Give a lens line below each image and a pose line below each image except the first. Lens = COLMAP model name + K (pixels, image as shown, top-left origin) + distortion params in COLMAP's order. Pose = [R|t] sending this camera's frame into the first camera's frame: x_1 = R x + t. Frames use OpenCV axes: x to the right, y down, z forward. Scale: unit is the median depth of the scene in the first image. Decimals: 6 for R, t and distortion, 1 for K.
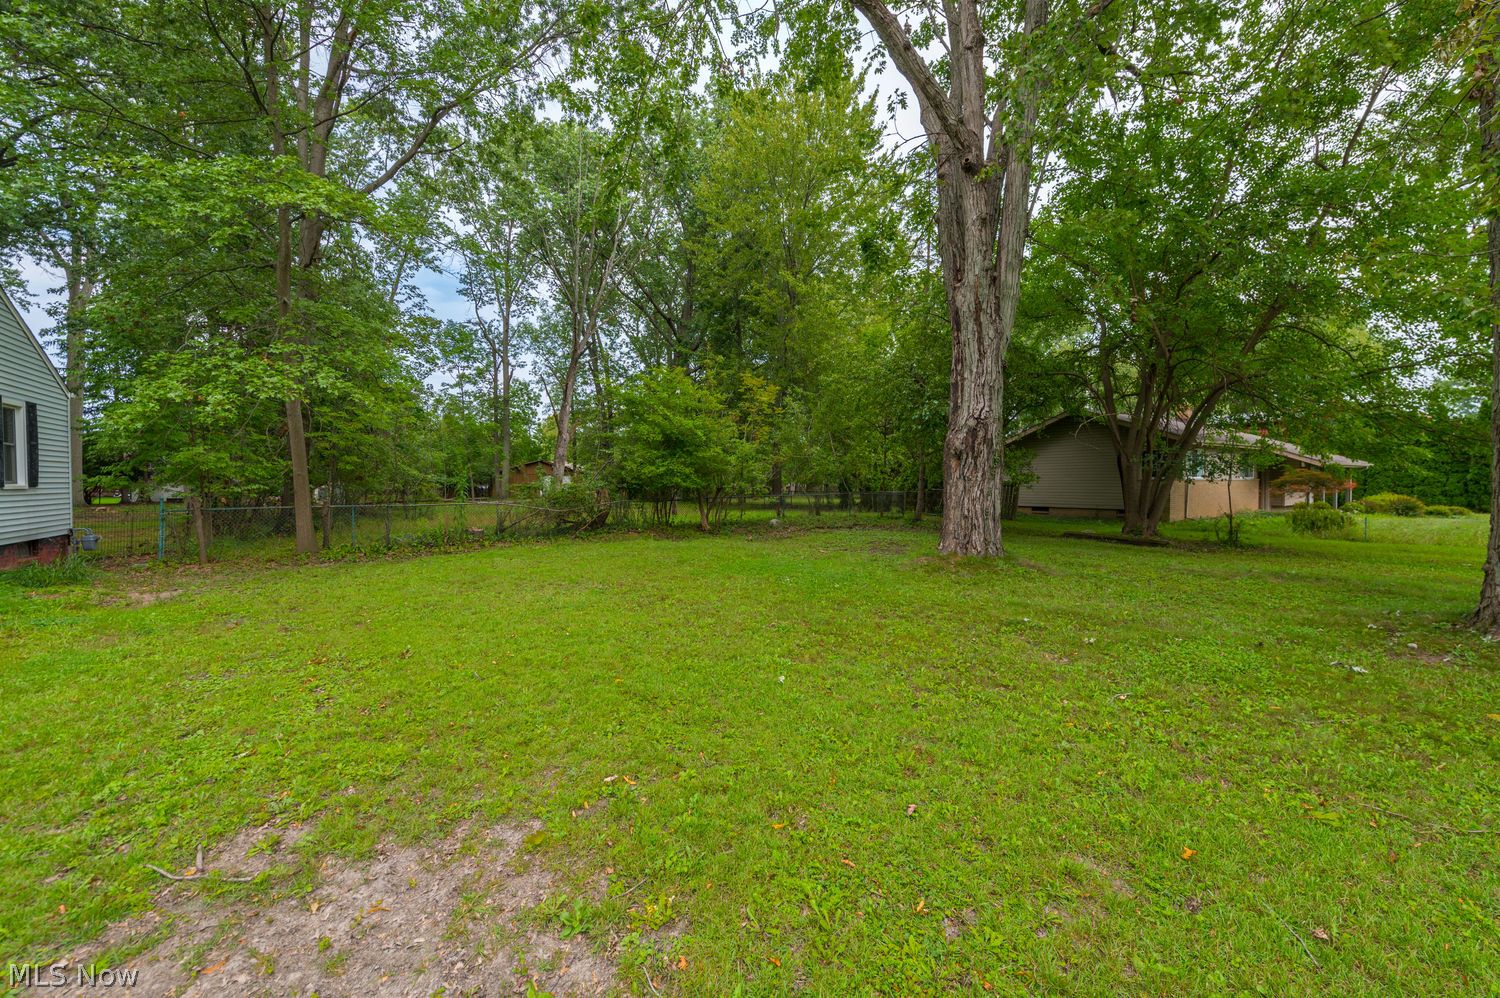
lens RADIAL K [[587.4, 0, 753.8], [0, 587.4, 497.9], [0, 0, 1]] dist [0.007466, -0.000236]
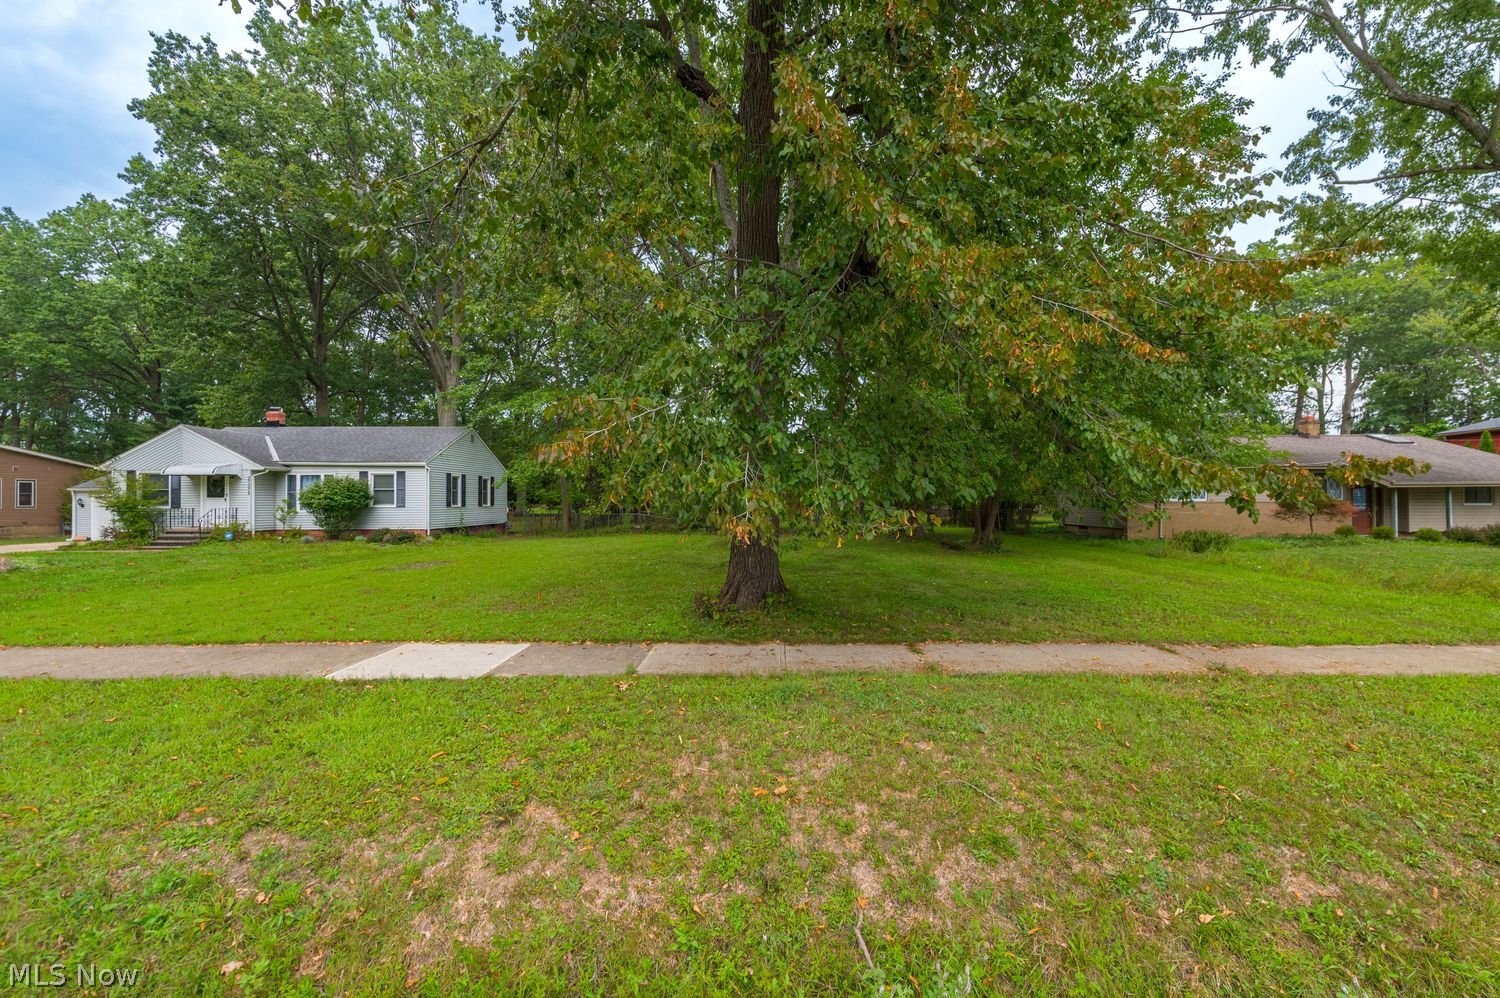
lens RADIAL K [[587.4, 0, 758.1], [0, 587.4, 497.9], [0, 0, 1]] dist [0.007466, -0.000236]
pose [[0.817871, -0.003953, -0.575388, 0.597049], [-0.013304, 0.999579, -0.025779, -0.000722], [0.575248, 0.028738, 0.817474, -0.239093]]
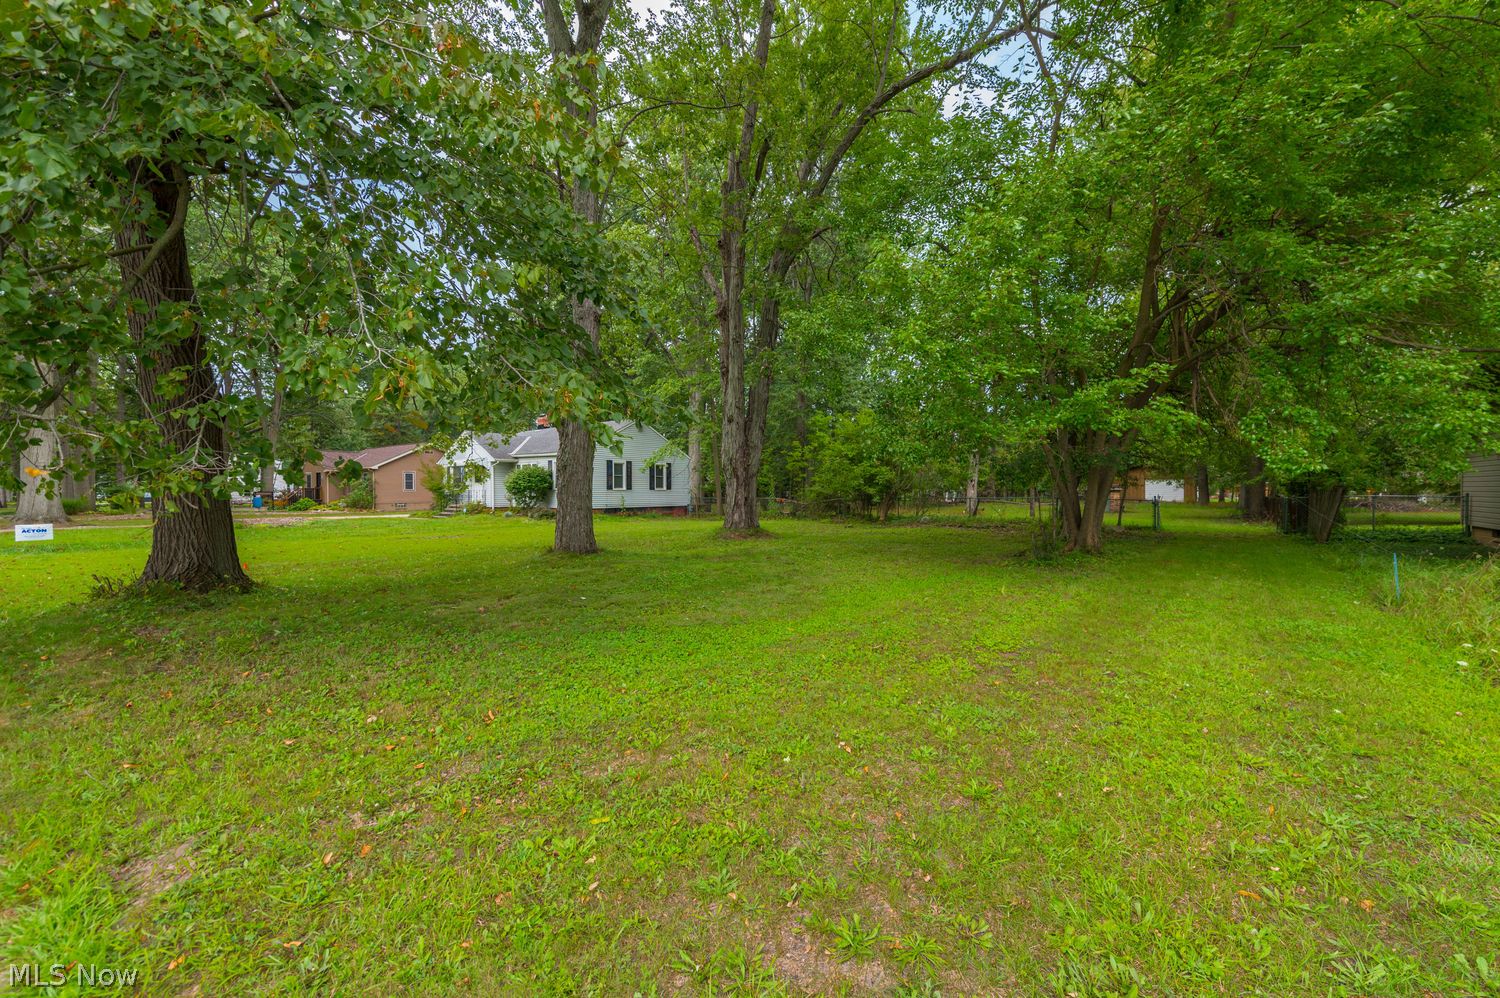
lens RADIAL K [[587.4, 0, 754.0], [0, 587.4, 502.6], [0, 0, 1]] dist [0.007466, -0.000236]
pose [[0.297250, 0.021214, -0.954564, 0.757428], [-0.022094, 0.999638, 0.015335, -0.003119], [0.954544, 0.016532, 0.297611, 0.202378]]
